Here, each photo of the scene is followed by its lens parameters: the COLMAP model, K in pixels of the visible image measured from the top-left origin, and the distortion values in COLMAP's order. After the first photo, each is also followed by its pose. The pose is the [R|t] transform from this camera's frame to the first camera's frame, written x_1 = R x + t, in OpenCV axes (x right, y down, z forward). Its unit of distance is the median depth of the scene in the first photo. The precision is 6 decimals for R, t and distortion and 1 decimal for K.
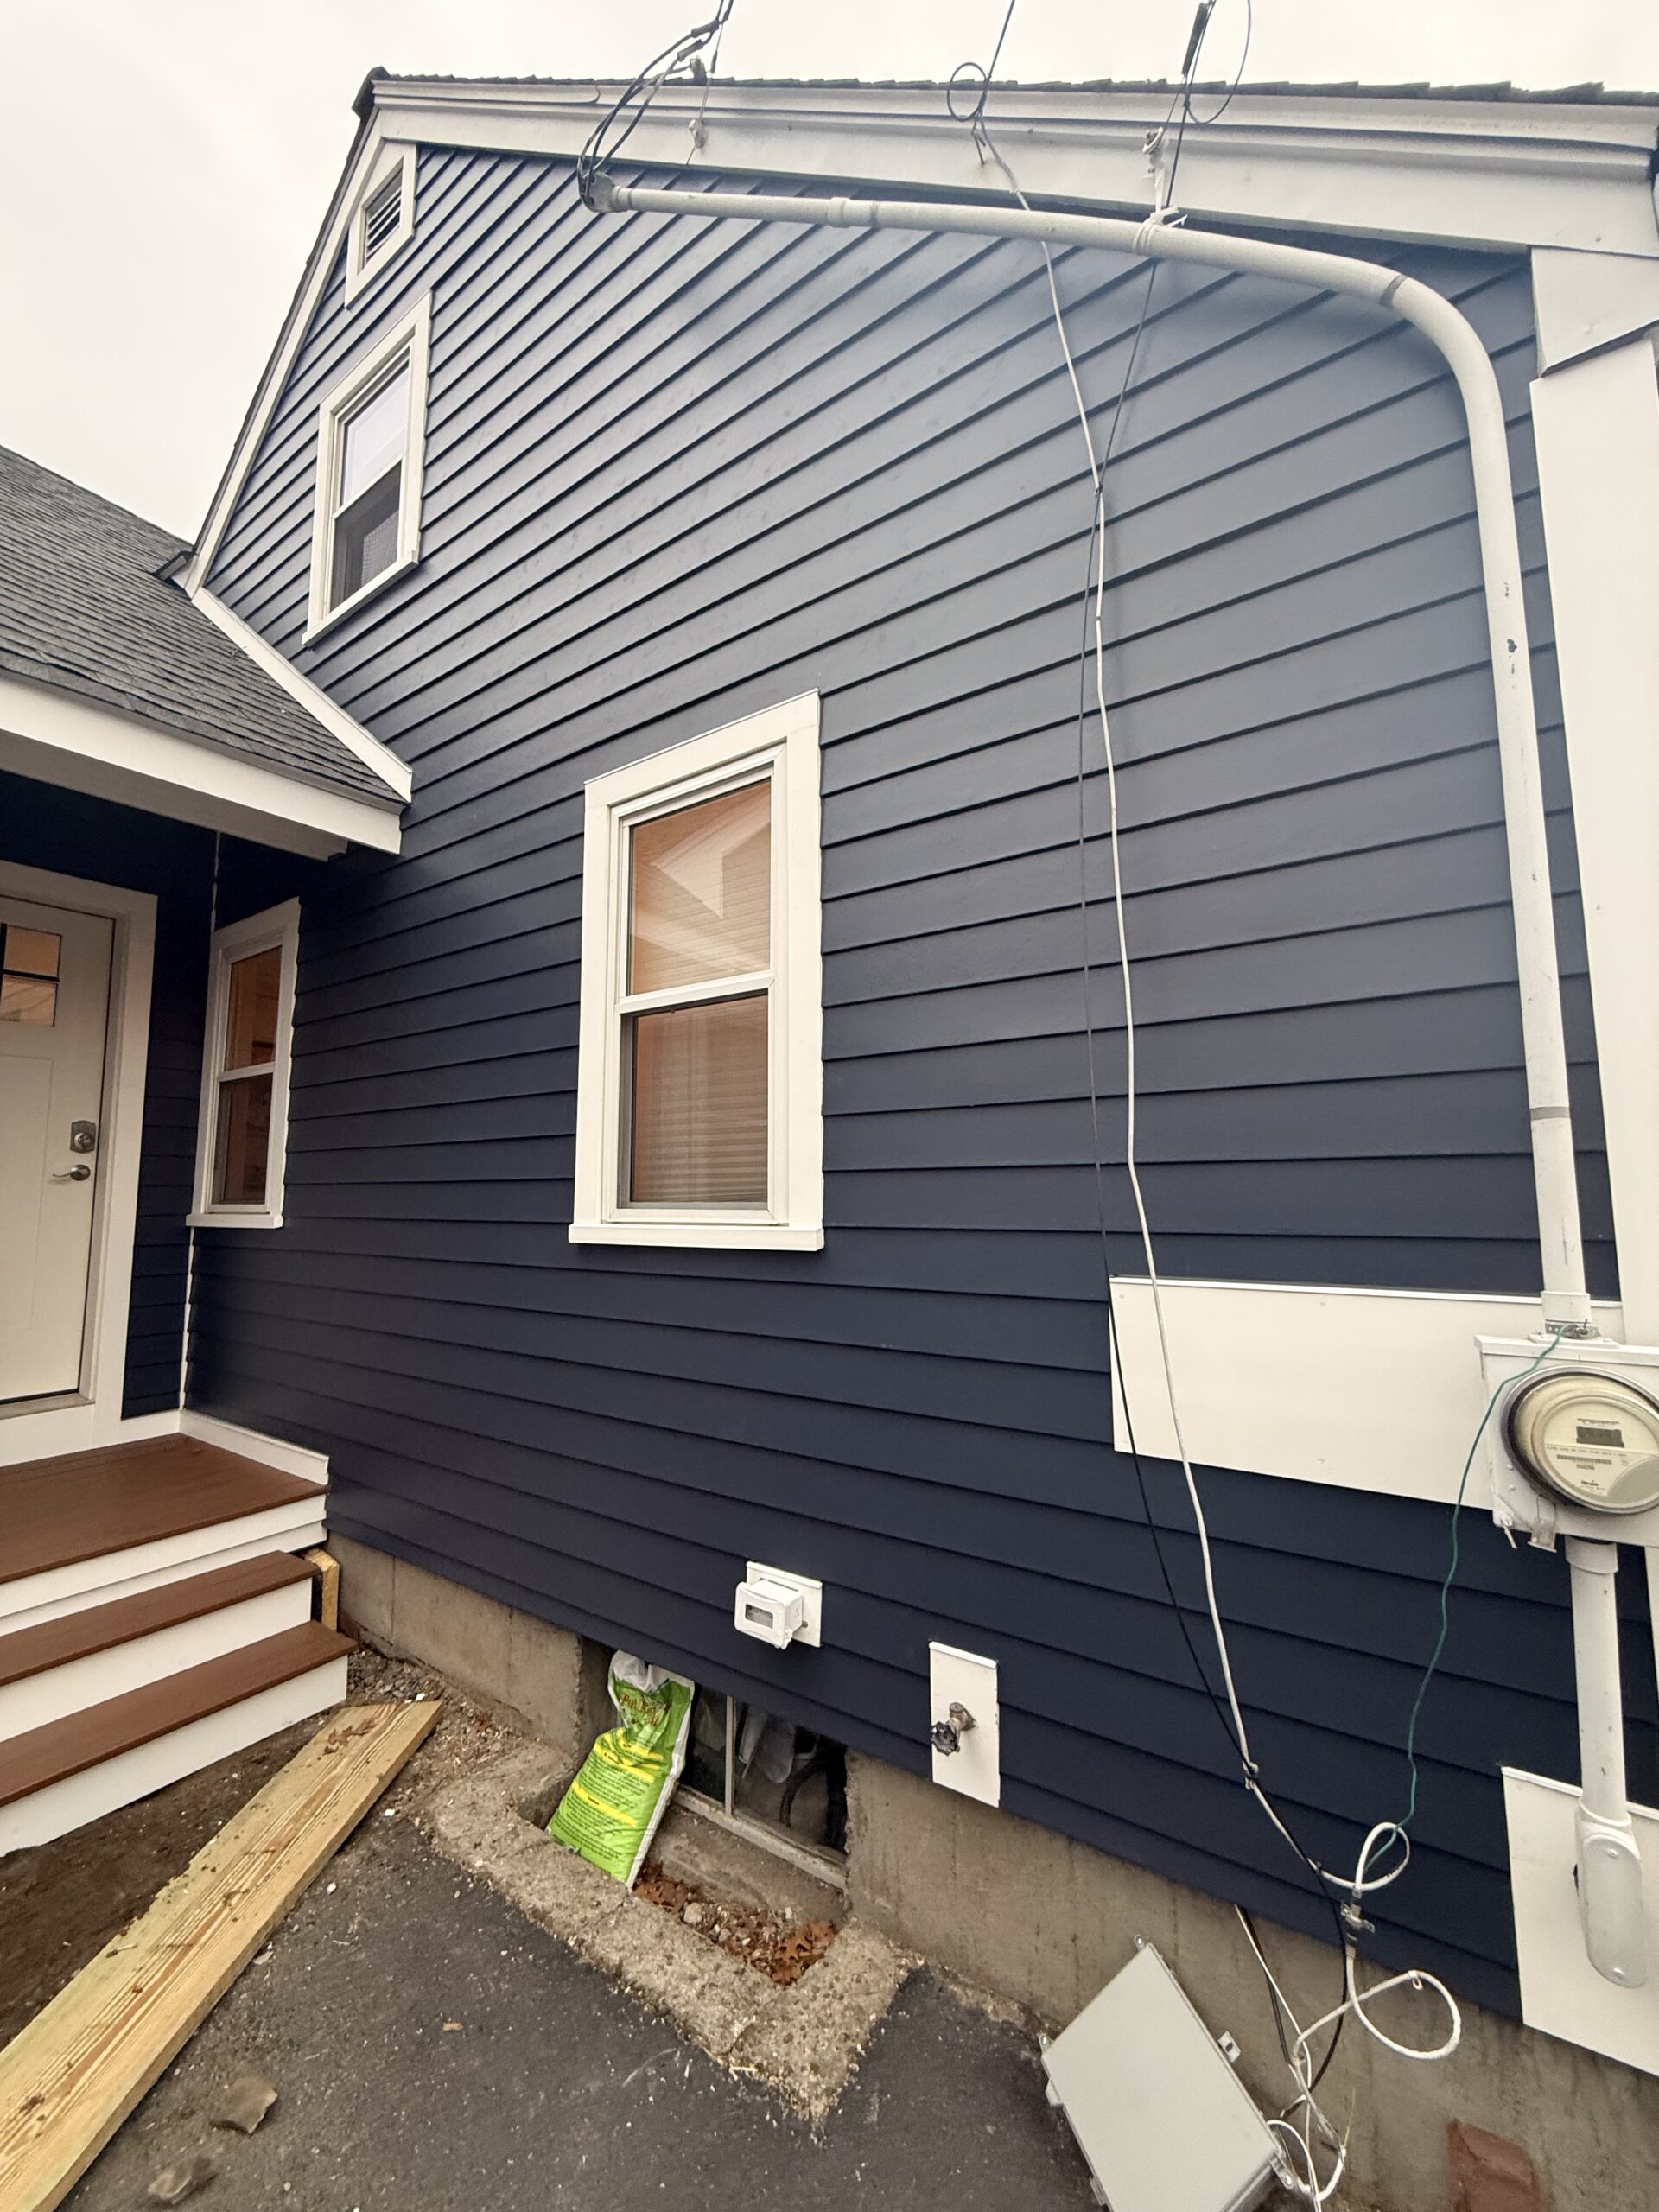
lens RADIAL K [[877.5, 0, 829.7], [0, 877.5, 1103.3], [0, 0, 1]] dist [0.000257, -0.000407]
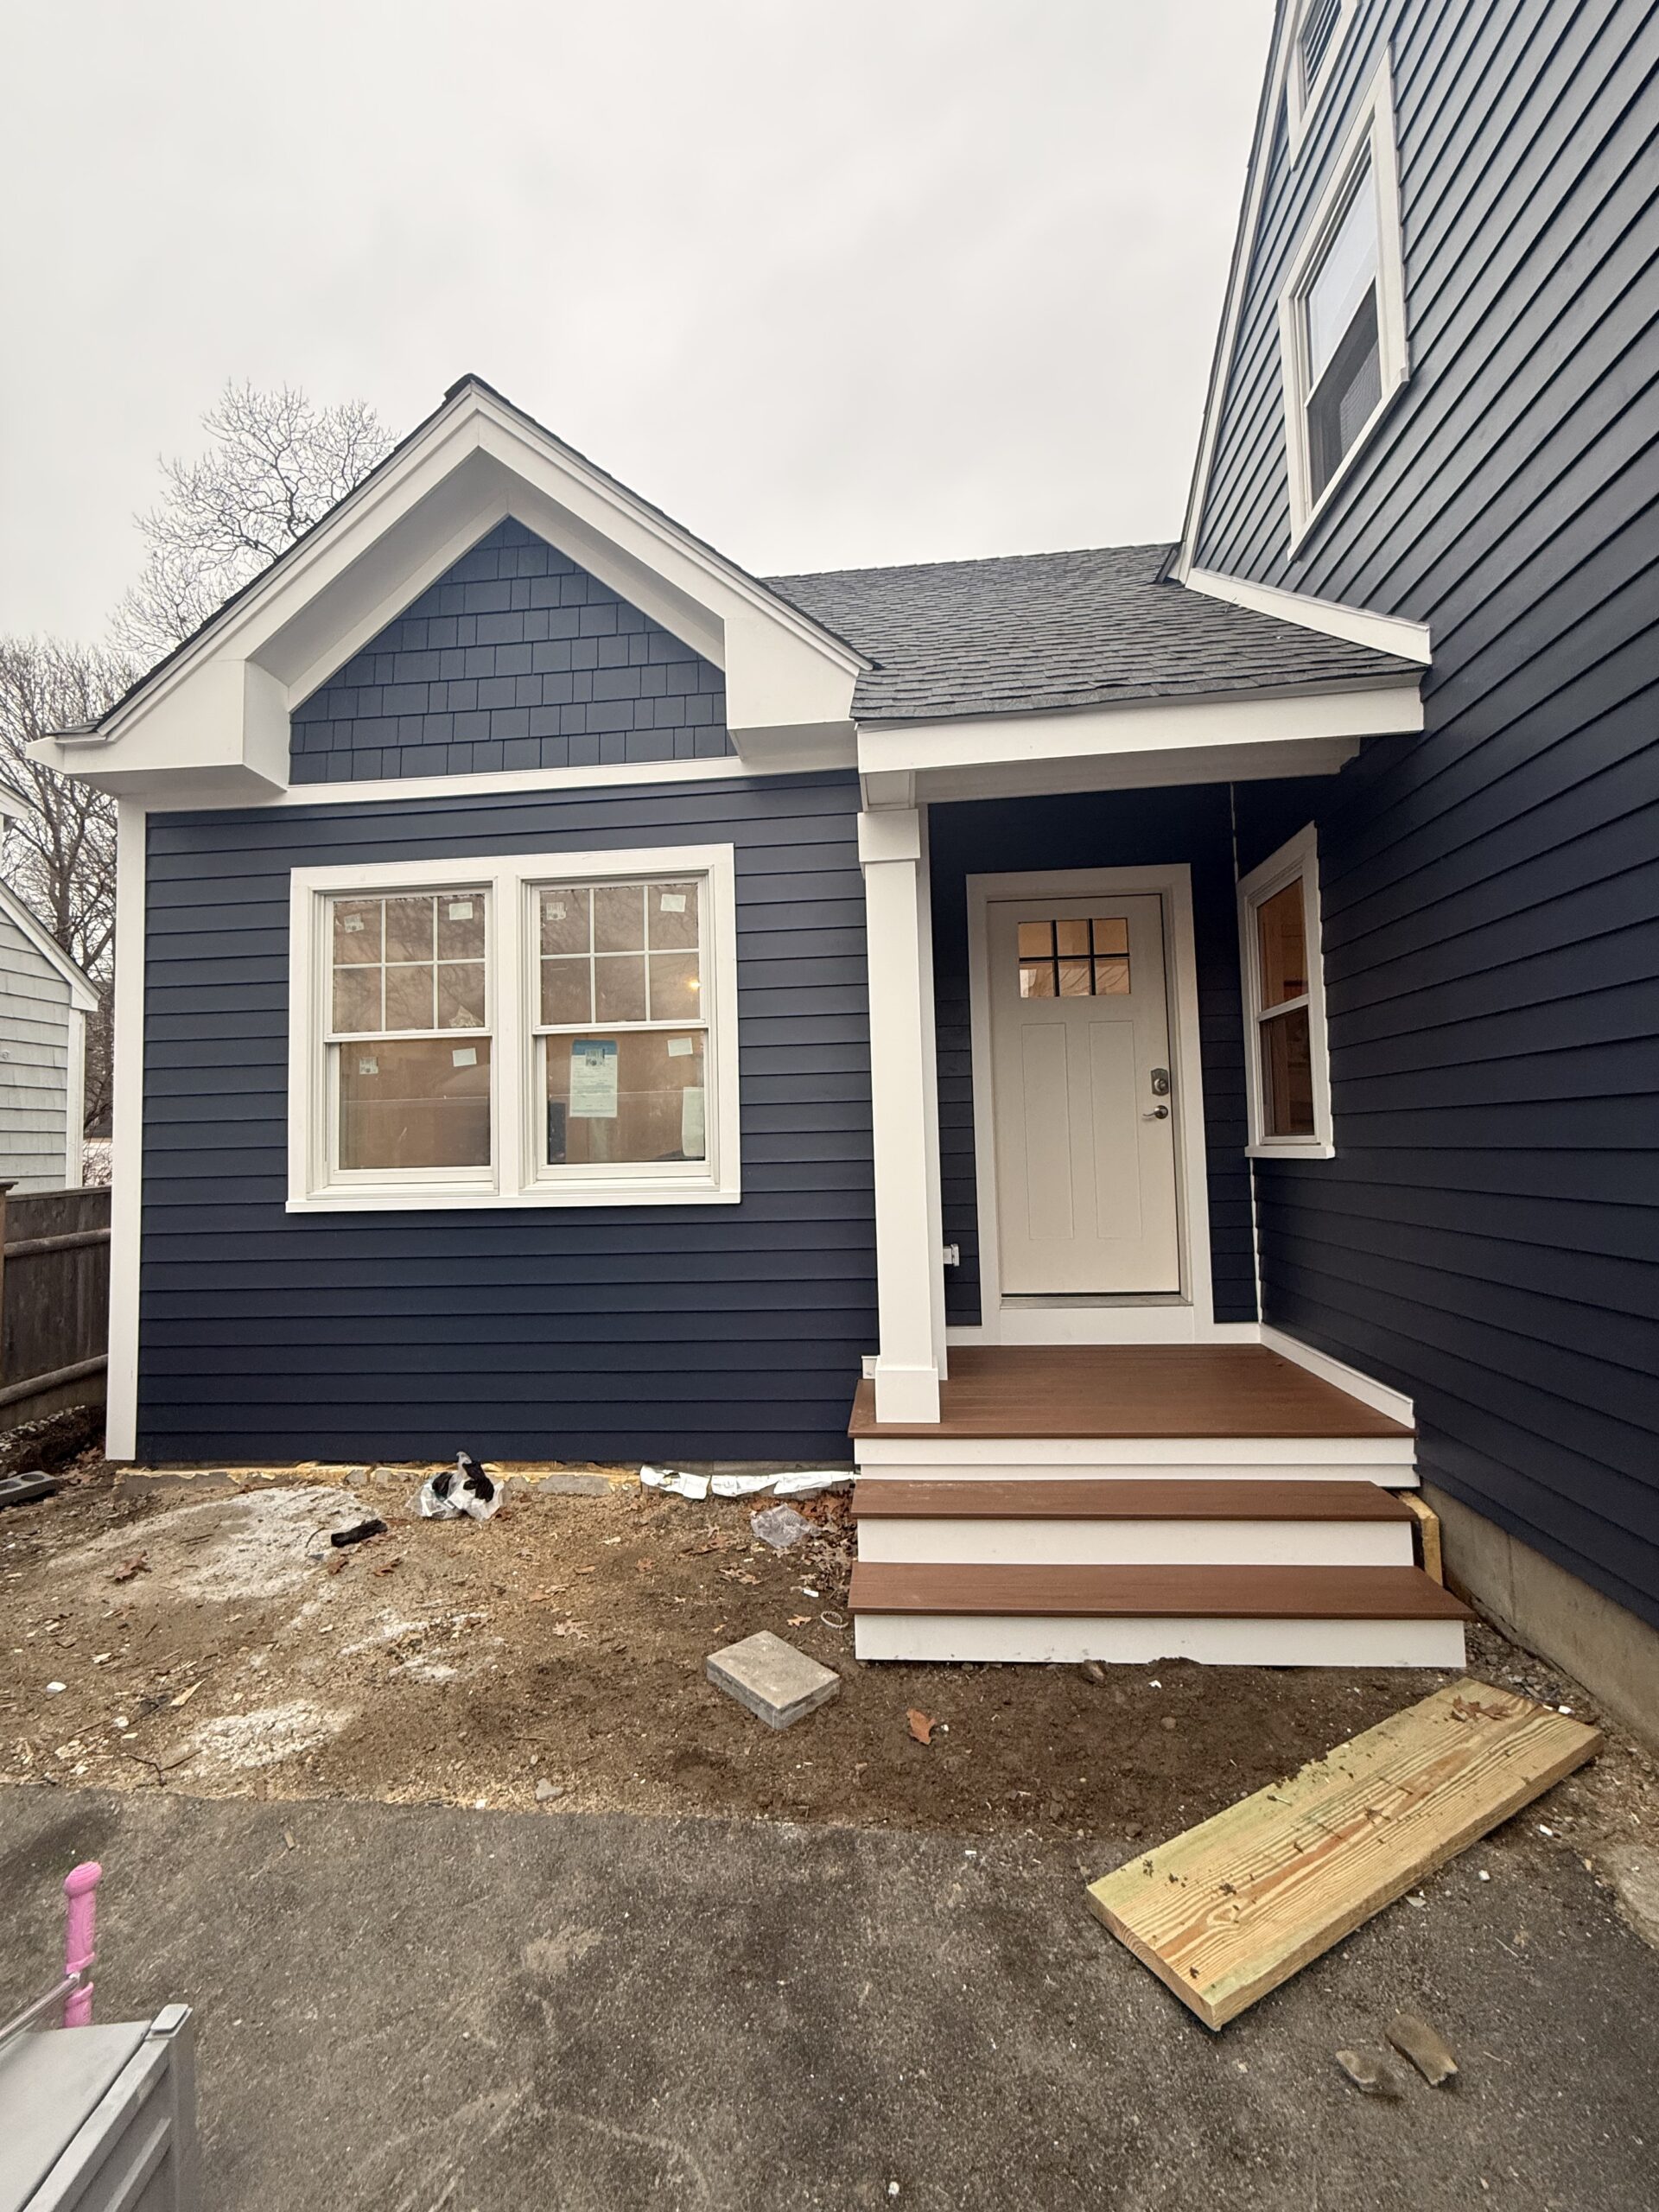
lens RADIAL K [[877.5, 0, 829.7], [0, 877.5, 1103.3], [0, 0, 1]] dist [0.000257, -0.000407]
pose [[0.488848, -0.050875, -0.870884, -0.041668], [0.112560, 0.993632, 0.005137, 0.012314], [0.865077, -0.100538, 0.491462, 0.029688]]
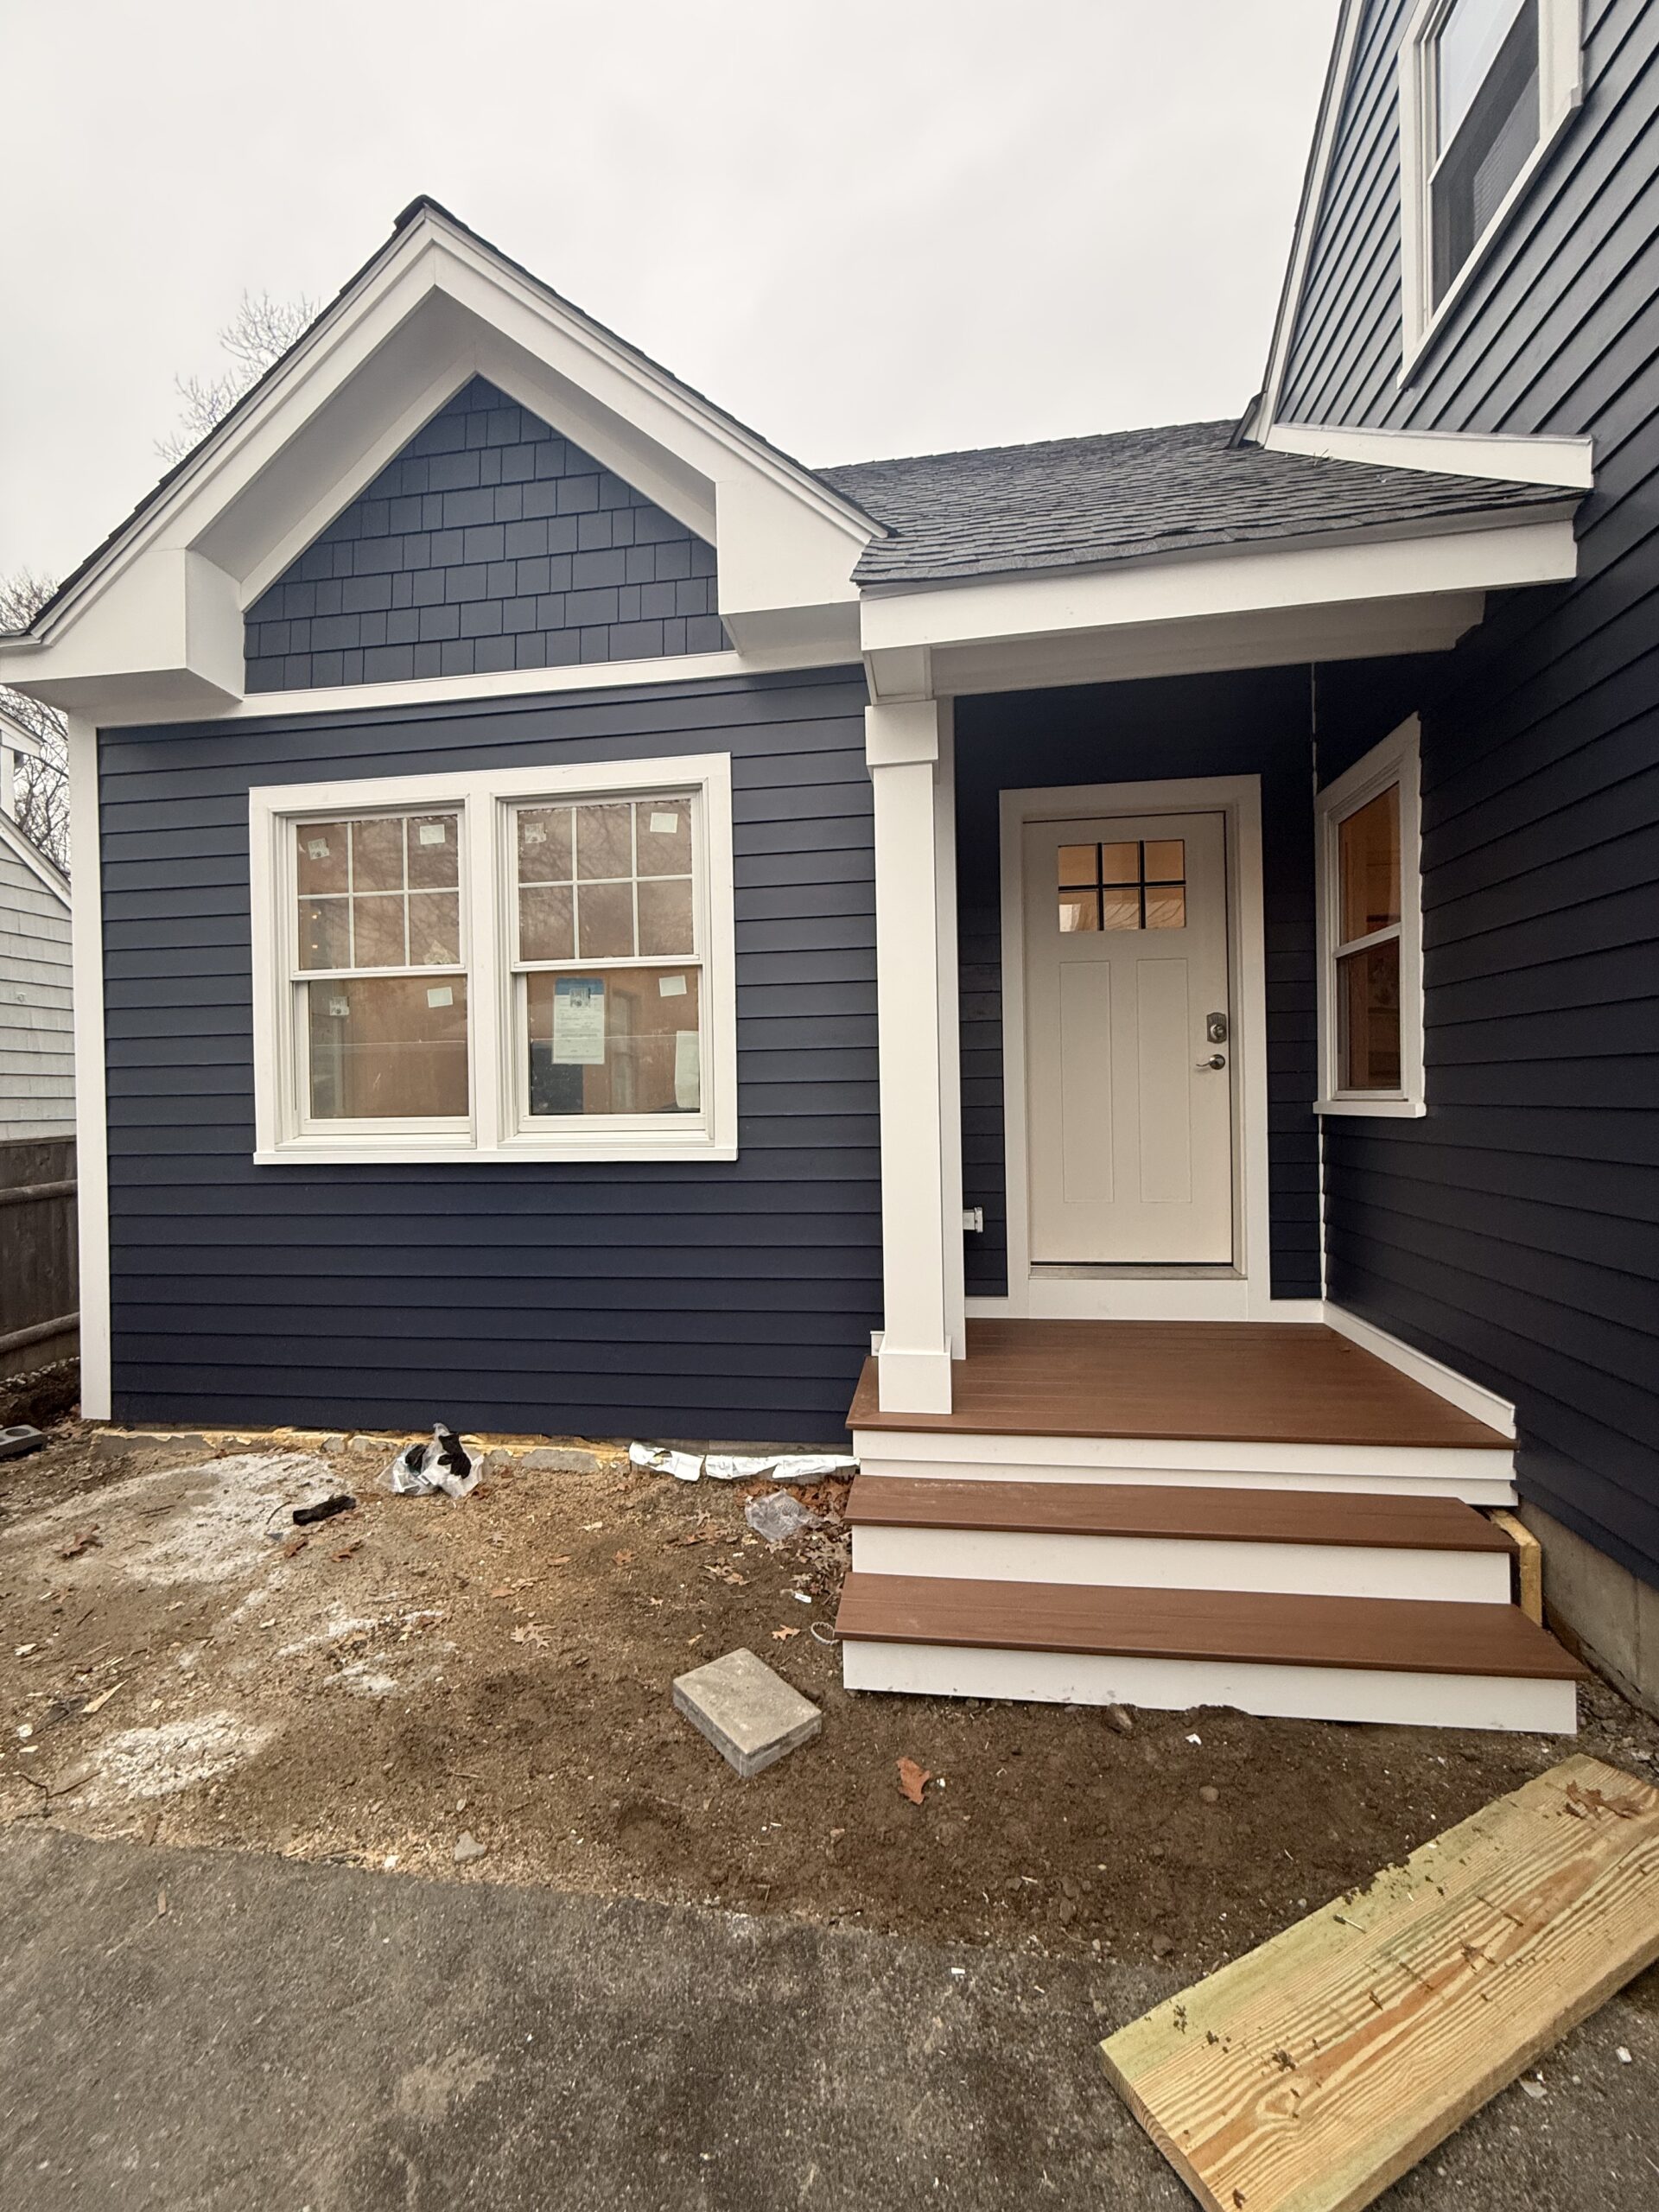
lens RADIAL K [[877.5, 0, 829.7], [0, 877.5, 1103.3], [0, 0, 1]] dist [0.000257, -0.000407]
pose [[0.445496, 0.003949, -0.895275, -0.138901], [0.107336, 0.992542, 0.057789, 0.020736], [0.888826, -0.121840, 0.441750, 0.134944]]
